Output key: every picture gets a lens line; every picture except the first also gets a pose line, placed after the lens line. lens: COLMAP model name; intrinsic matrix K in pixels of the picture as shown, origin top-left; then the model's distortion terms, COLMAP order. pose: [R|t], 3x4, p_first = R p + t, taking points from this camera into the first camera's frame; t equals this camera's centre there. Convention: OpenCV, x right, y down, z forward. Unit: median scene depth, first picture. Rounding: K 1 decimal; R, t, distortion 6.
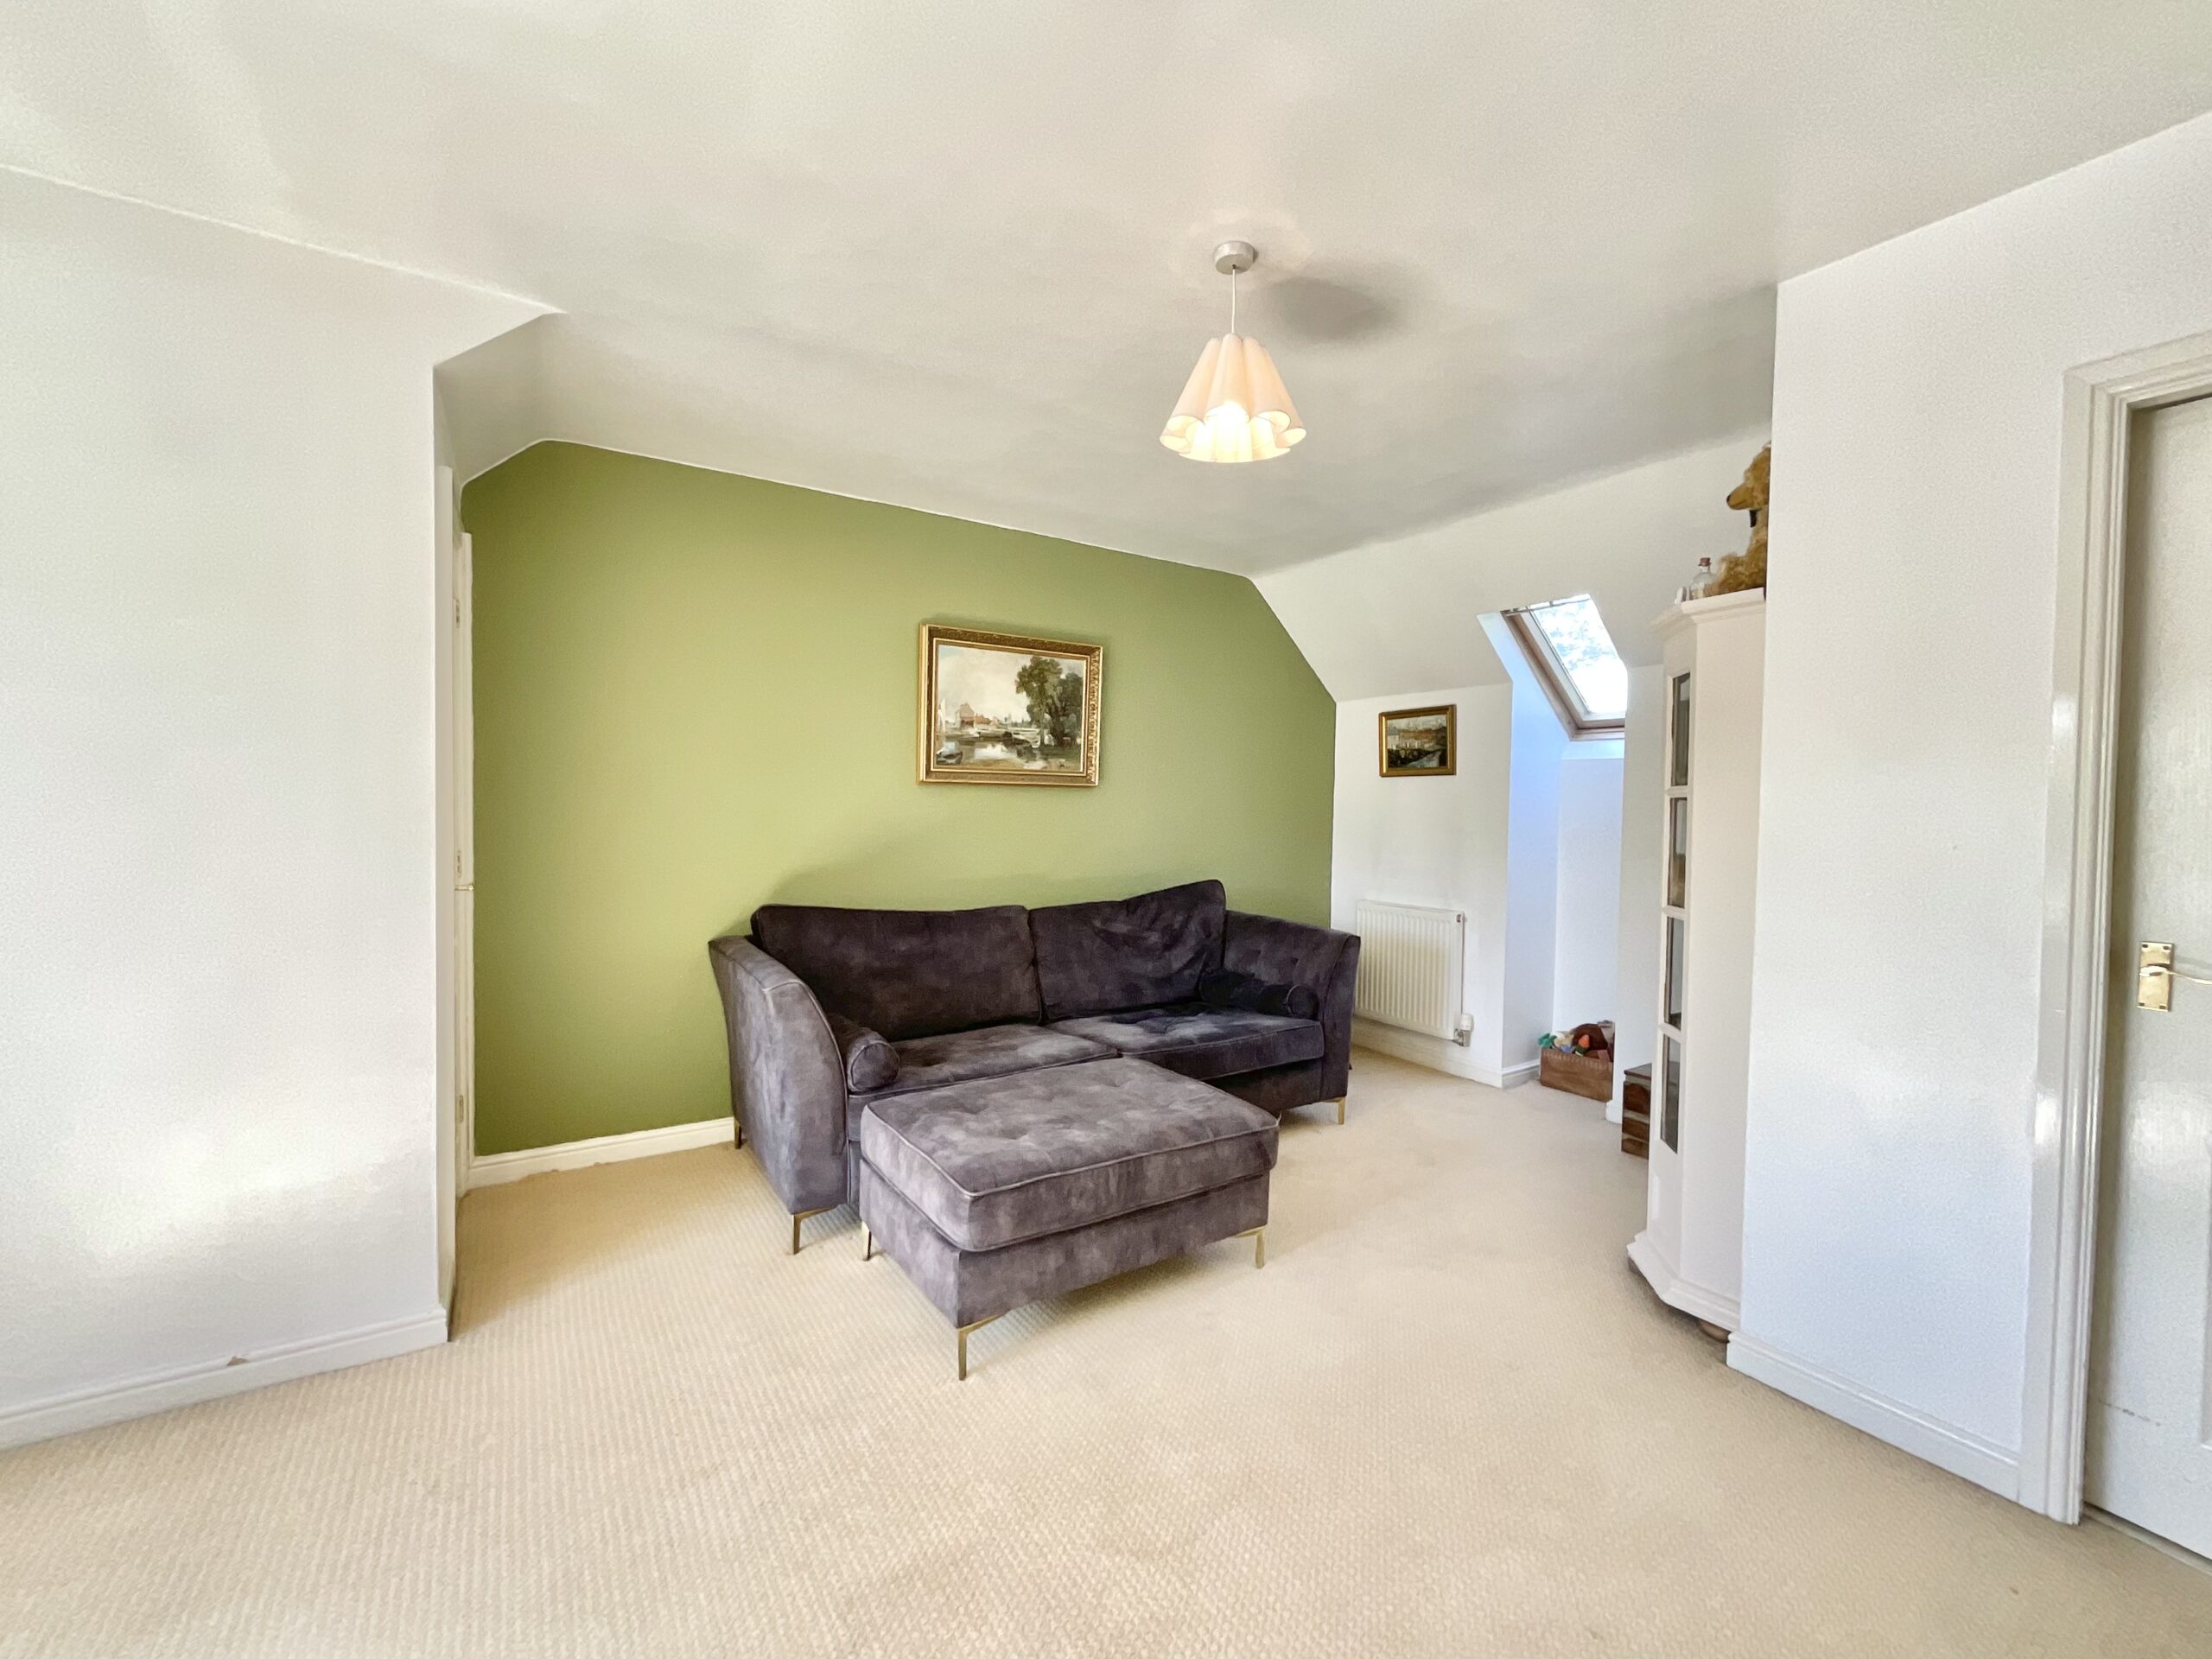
lens RADIAL K [[898.5, 0, 1099.7], [0, 898.5, 829.2], [0, 0, 1]] dist [-0.001482, 0.000455]
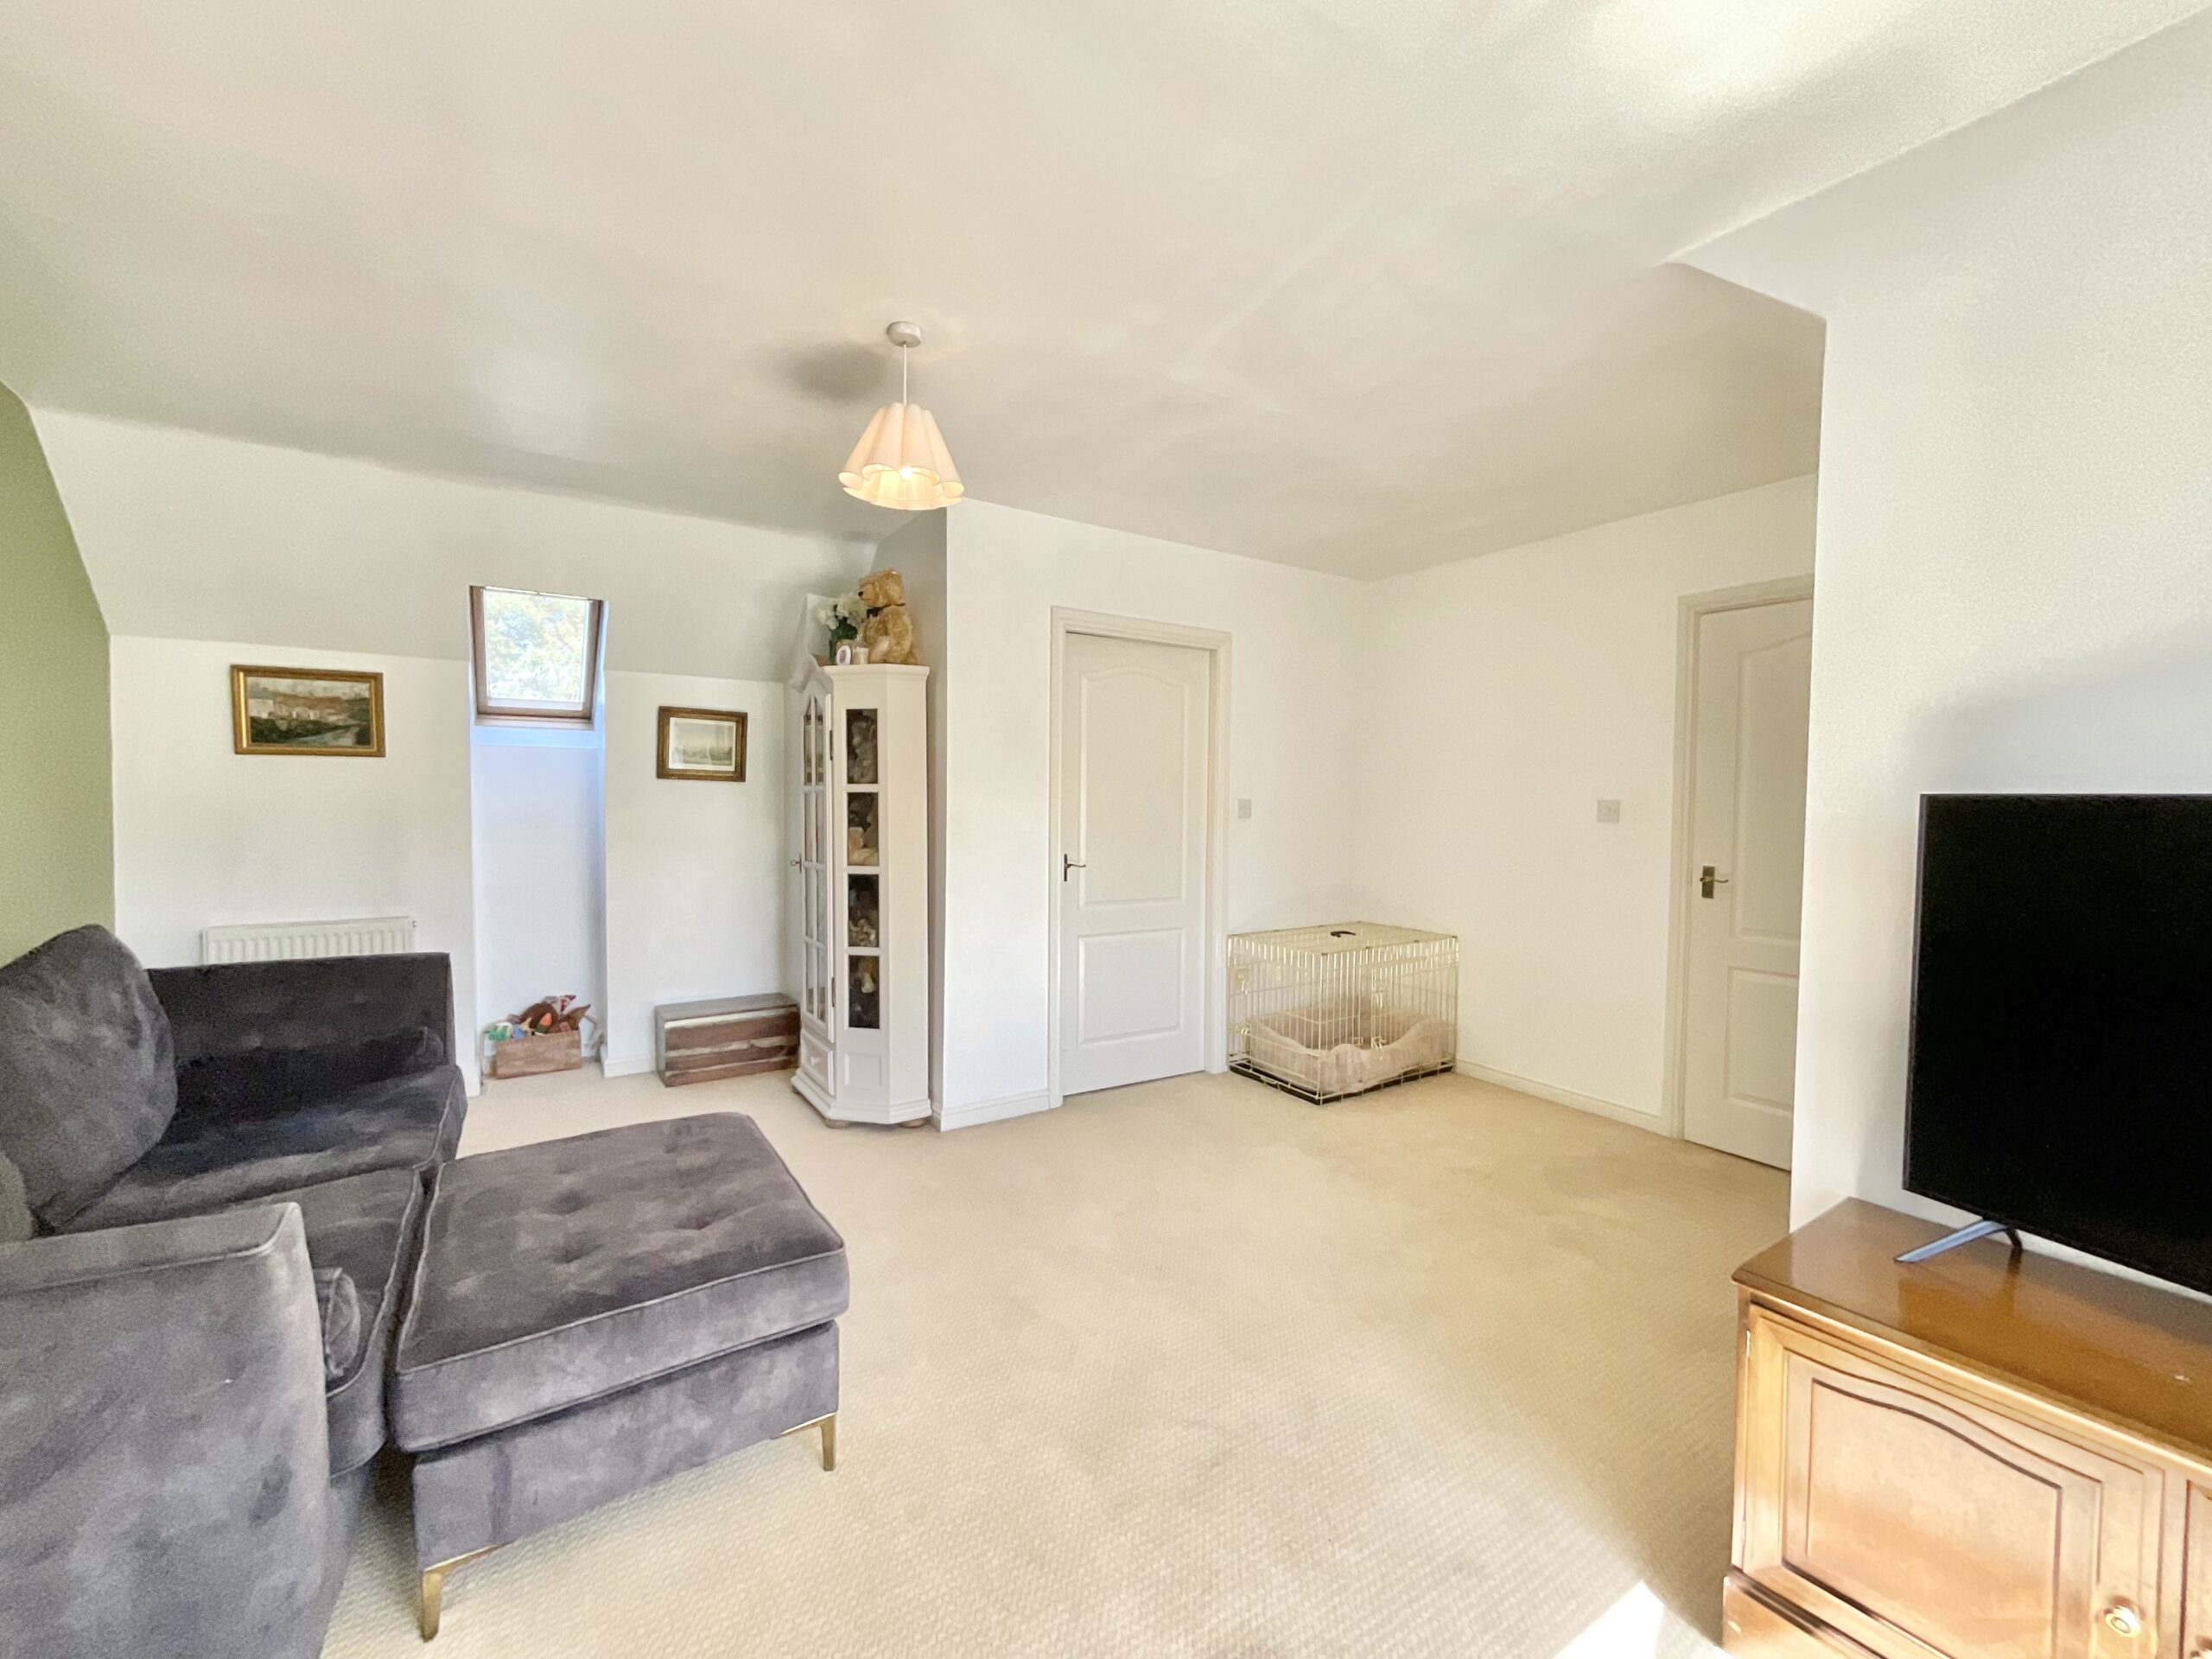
lens RADIAL K [[898.5, 0, 1092.4], [0, 898.5, 830.6], [0, 0, 1]] dist [-0.001482, 0.000455]
pose [[-0.002542, -0.046247, 0.998927, -0.523655], [0.015659, 0.998806, 0.046281, -0.023278], [-0.999874, 0.015760, -0.001815, 0.388483]]
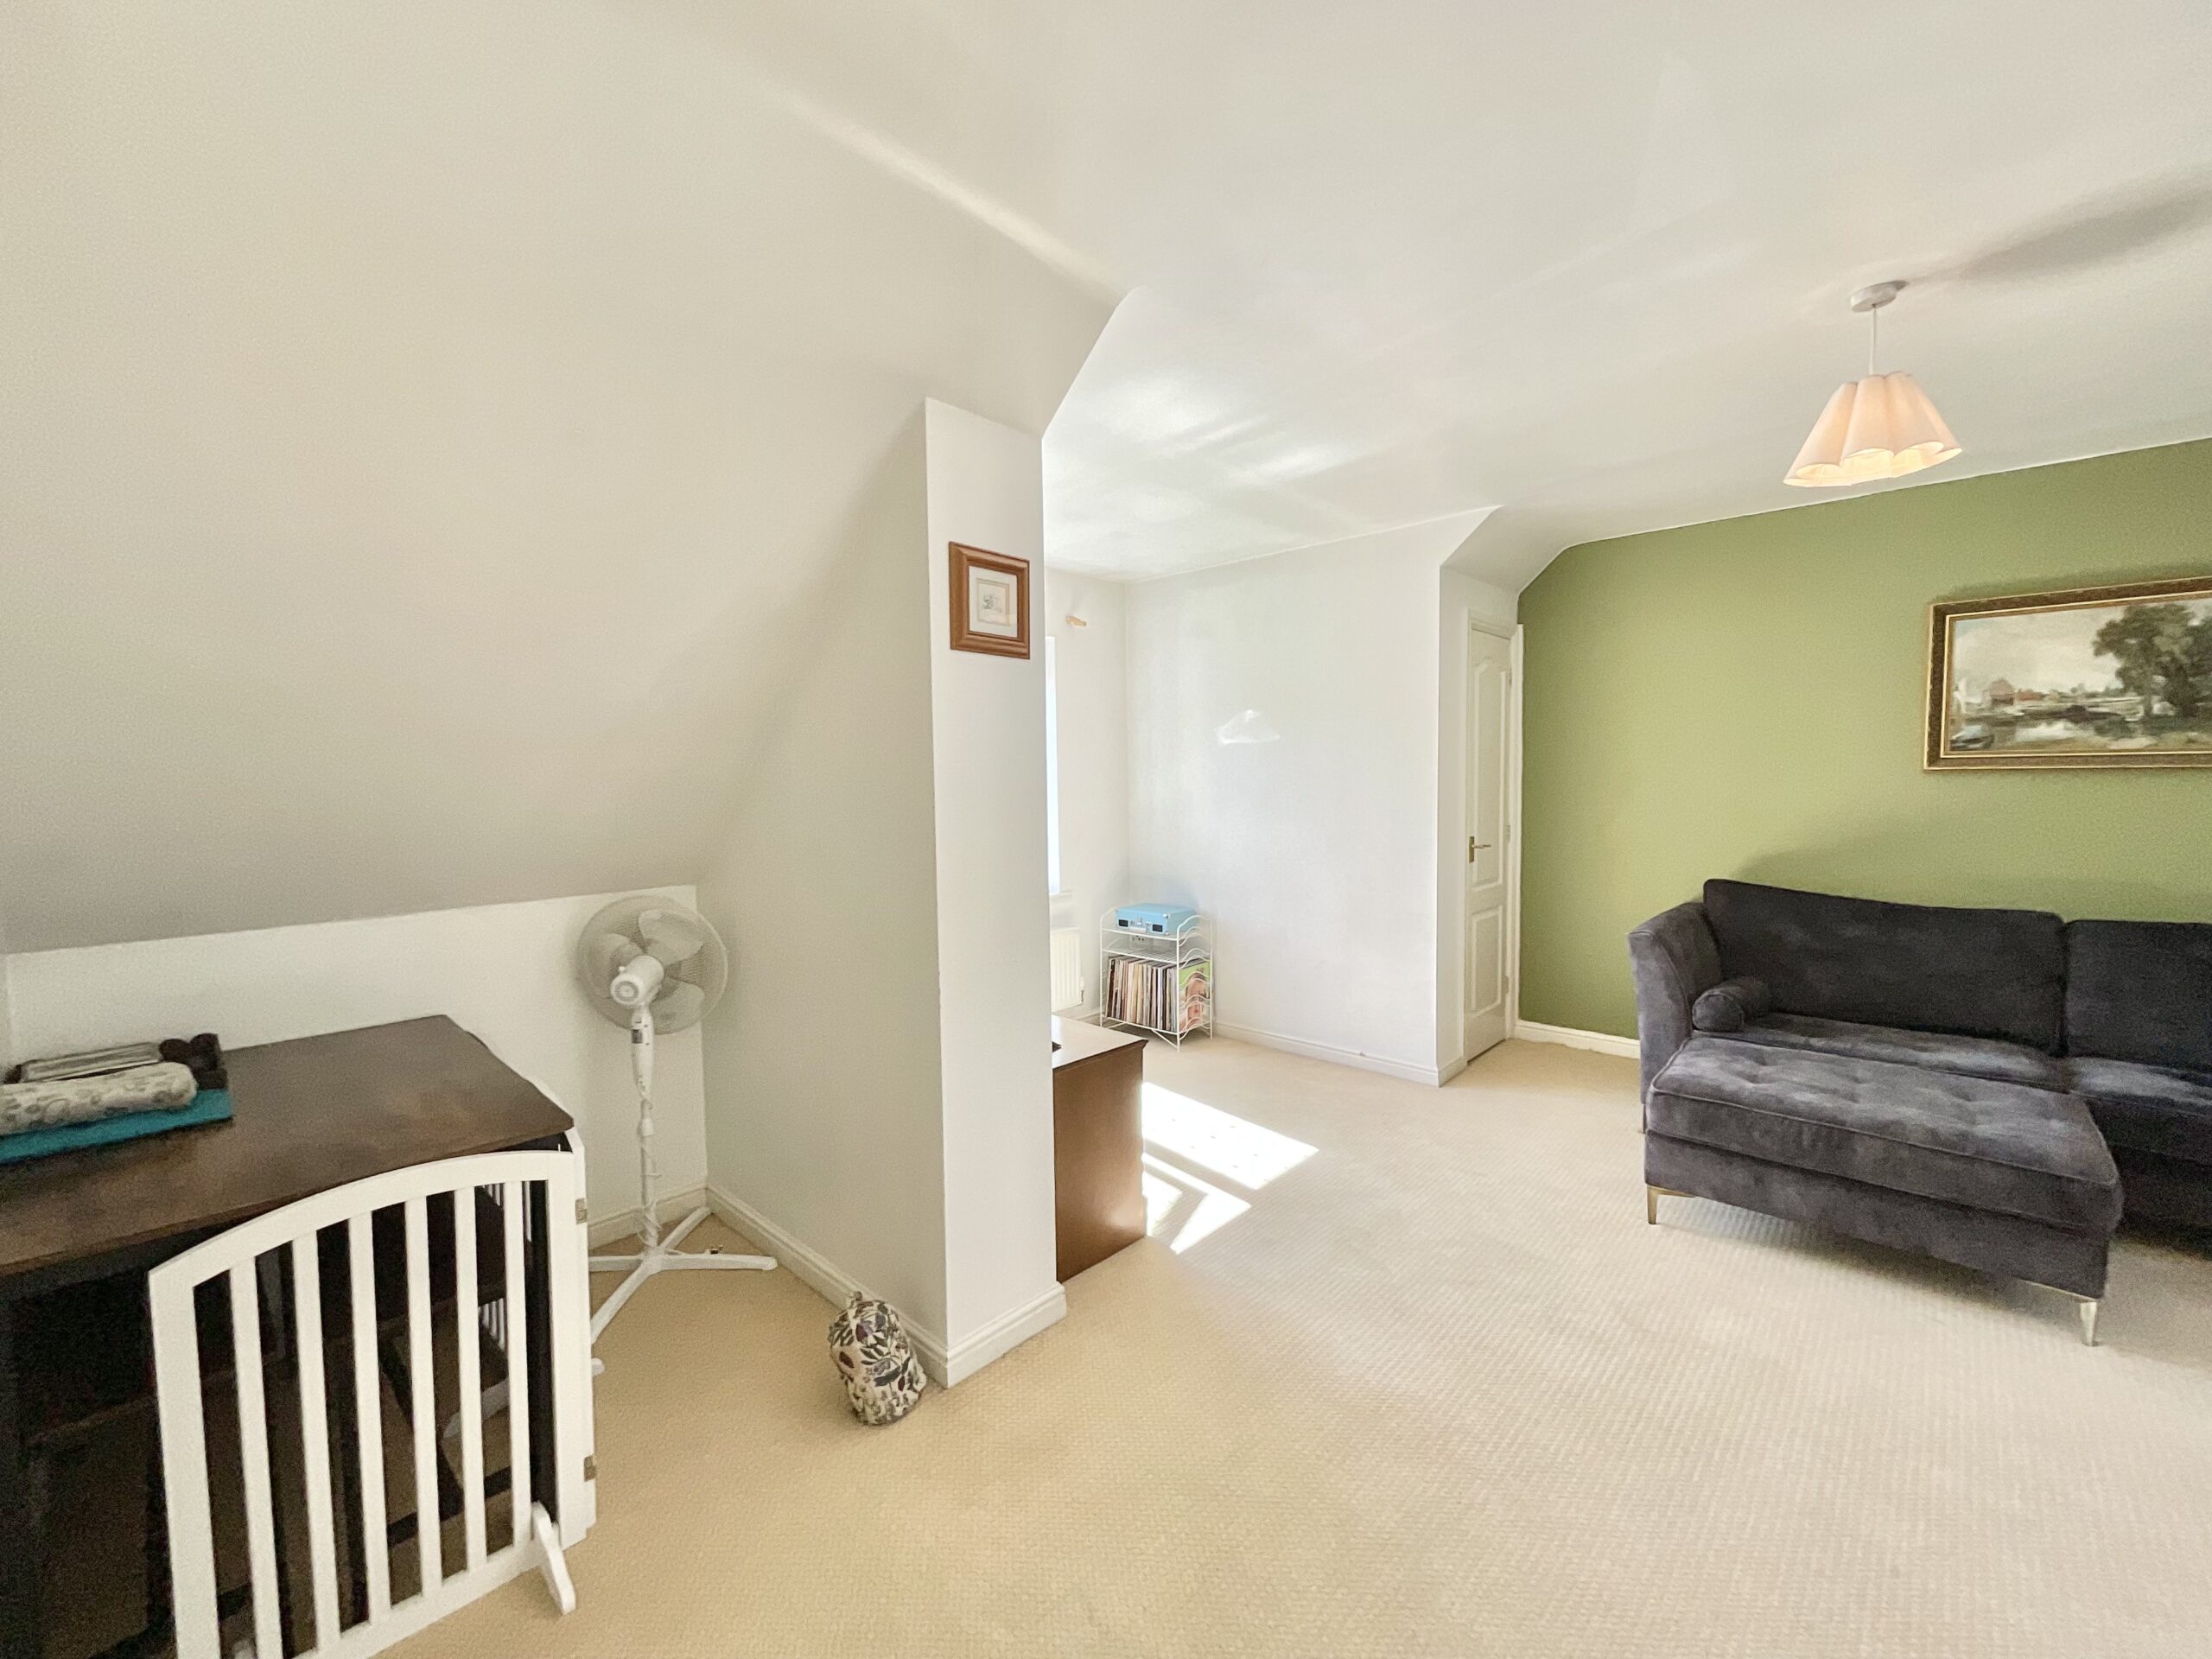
lens RADIAL K [[898.5, 0, 1100.6], [0, 898.5, 825.3], [0, 0, 1]] dist [-0.001482, 0.000455]
pose [[0.244011, 0.034411, -0.969162, 0.495619], [-0.012681, 0.999398, 0.032292, -0.013475], [0.969690, 0.004410, 0.244300, -0.076479]]
